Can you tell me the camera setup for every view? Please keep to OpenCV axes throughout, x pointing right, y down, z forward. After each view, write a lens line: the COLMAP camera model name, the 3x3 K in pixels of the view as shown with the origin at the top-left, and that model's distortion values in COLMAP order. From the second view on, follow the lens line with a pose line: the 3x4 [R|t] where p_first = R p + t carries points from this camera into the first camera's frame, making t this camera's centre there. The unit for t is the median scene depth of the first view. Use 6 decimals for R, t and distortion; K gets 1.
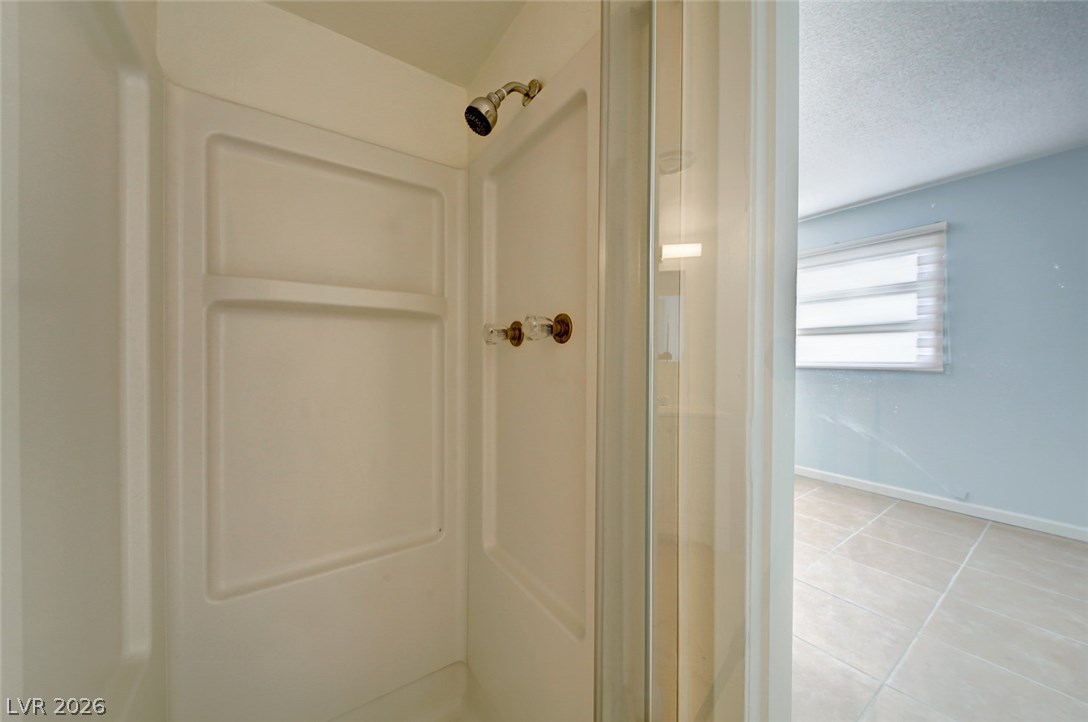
lens RADIAL K [[375.9, 0, 558.4], [0, 375.9, 366.4], [0, 0, 1]] dist [0.017246, -0.004868]
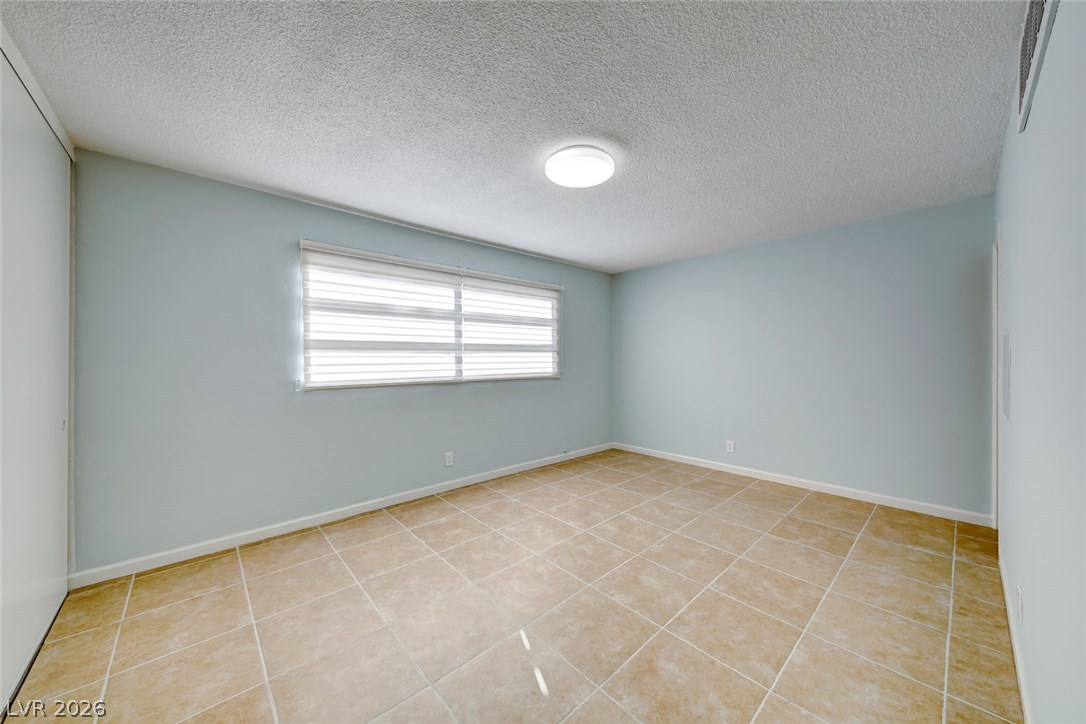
lens RADIAL K [[375.2, 0, 534.5], [0, 375.2, 380.8], [0, 0, 1]] dist [0.017246, -0.004868]
pose [[-0.125915, -0.035135, 0.991419, -0.557891], [0.046737, 0.998053, 0.041306, -0.045166], [-0.990939, 0.051537, -0.124028, 1.315472]]
